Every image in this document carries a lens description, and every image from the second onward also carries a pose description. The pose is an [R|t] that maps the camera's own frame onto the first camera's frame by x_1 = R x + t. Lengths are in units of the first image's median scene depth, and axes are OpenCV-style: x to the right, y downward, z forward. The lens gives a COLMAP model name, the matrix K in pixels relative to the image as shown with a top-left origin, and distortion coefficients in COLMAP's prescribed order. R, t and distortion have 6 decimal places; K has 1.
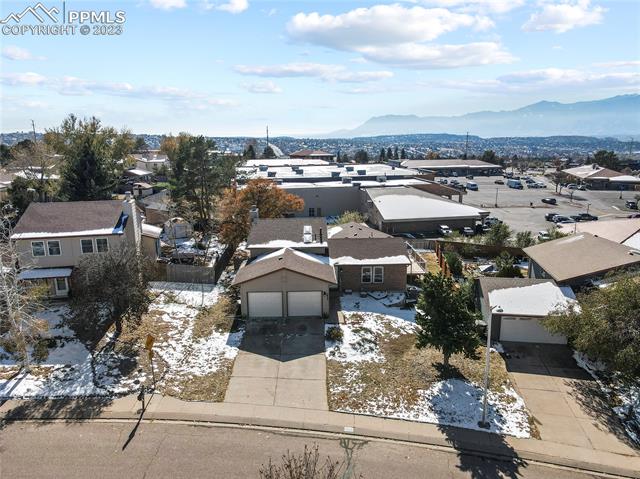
lens RADIAL K [[467.3, 0, 321.1], [0, 467.3, 240.3], [0, 0, 1]] dist [0.009432, 0.011601]
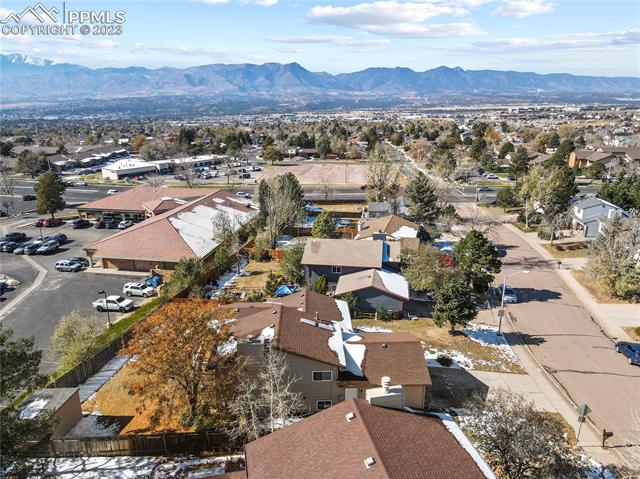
lens RADIAL K [[471.5, 0, 320.0], [0, 471.5, 239.5], [0, 0, 1]] dist [0.012283, 0.005696]
pose [[-0.000651, -0.283196, 0.959062, -1.117483], [0.228762, 0.933588, 0.275829, -0.544365], [-0.973482, 0.219577, 0.064177, 1.165886]]
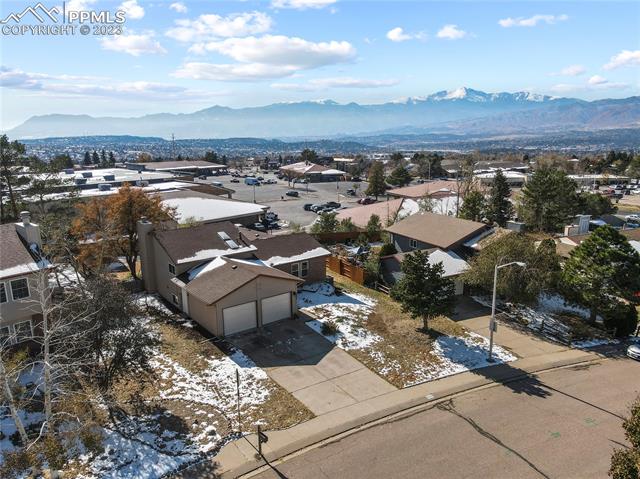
lens RADIAL K [[467.3, 0, 321.1], [0, 467.3, 240.3], [0, 0, 1]] dist [0.009432, 0.011601]
pose [[0.802624, -0.131924, 0.581713, -0.550087], [0.134217, 0.990170, 0.039368, -0.031892], [-0.581188, 0.046478, 0.812441, 0.167770]]
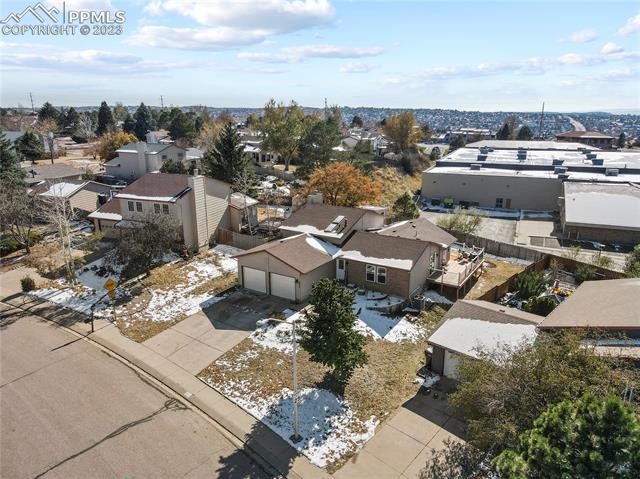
lens RADIAL K [[467.3, 0, 321.1], [0, 467.3, 240.3], [0, 0, 1]] dist [0.009432, 0.011601]
pose [[0.828540, 0.158813, -0.536935, 0.651247], [-0.131154, 0.987301, 0.089640, -0.084026], [0.544352, -0.003849, 0.838848, 0.159668]]
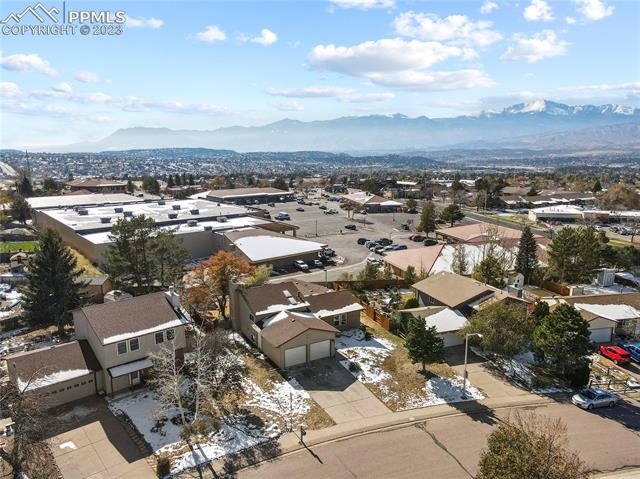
lens RADIAL K [[471.5, 0, 320.0], [0, 471.5, 239.5], [0, 0, 1]] dist [0.012283, 0.005696]
pose [[0.879396, -0.085837, 0.468289, -0.741494], [0.100699, 0.994894, -0.006737, -0.207117], [-0.465319, 0.053081, 0.883550, -0.316012]]
